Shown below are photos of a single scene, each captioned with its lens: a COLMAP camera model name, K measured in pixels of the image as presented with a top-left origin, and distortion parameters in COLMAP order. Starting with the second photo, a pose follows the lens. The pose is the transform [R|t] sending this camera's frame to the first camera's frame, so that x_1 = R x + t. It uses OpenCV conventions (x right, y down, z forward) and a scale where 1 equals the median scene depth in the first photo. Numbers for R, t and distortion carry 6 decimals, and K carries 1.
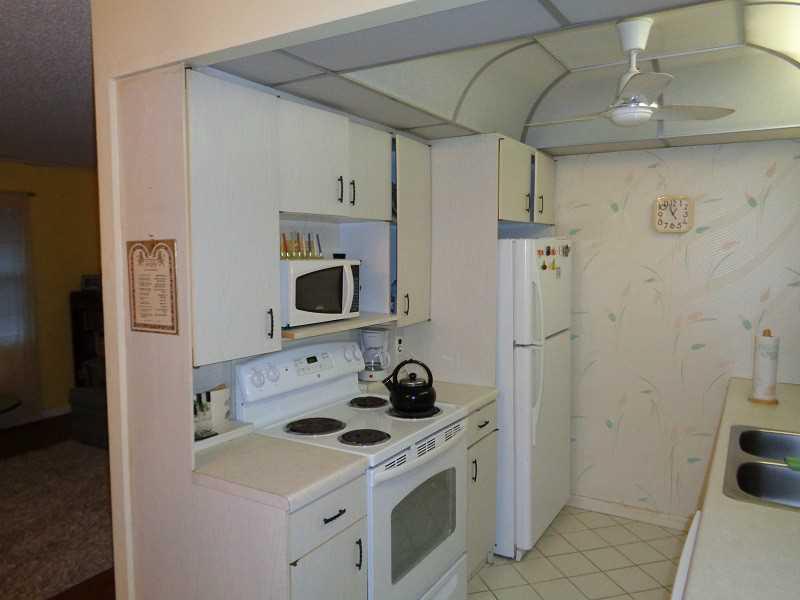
lens RADIAL K [[600.6, 0, 400.5], [0, 600.6, 296.3], [0, 0, 1]] dist [0.022333, 0.005441]
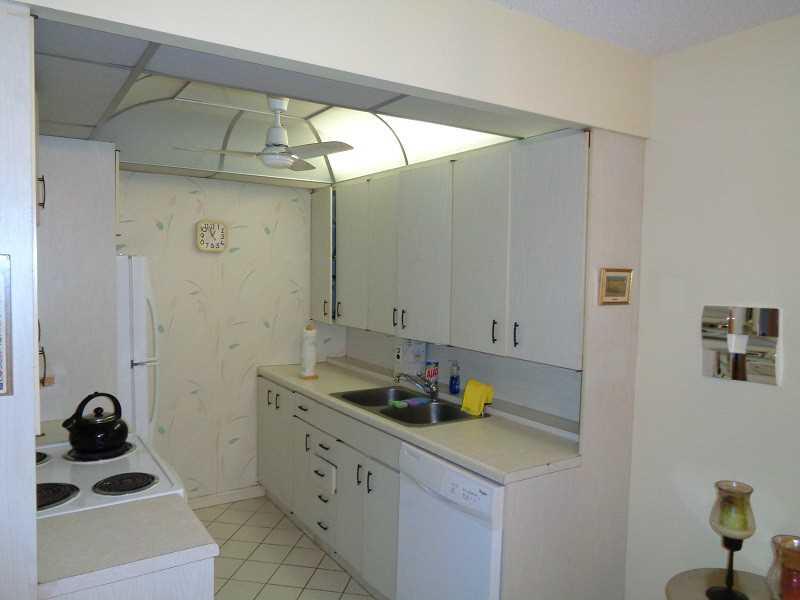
lens RADIAL K [[600.6, 0, 397.6], [0, 600.6, 297.0], [0, 0, 1]] dist [0.022333, 0.005441]
pose [[0.449613, -0.040260, 0.892316, -0.480815], [0.053030, 0.998425, 0.018327, -0.022587], [-0.891648, 0.039079, 0.451039, 0.177153]]
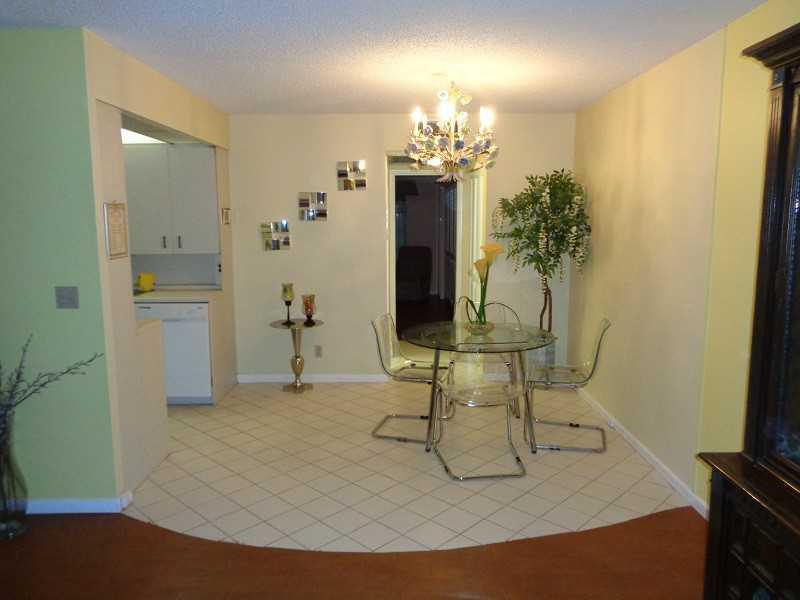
lens RADIAL K [[600.6, 0, 402.7], [0, 600.6, 300.7], [0, 0, 1]] dist [0.022333, 0.005441]
pose [[-0.520079, -0.113291, 0.846572, -1.469217], [0.072681, 0.981699, 0.176025, -0.038012], [-0.851020, 0.153076, -0.502326, 0.768678]]
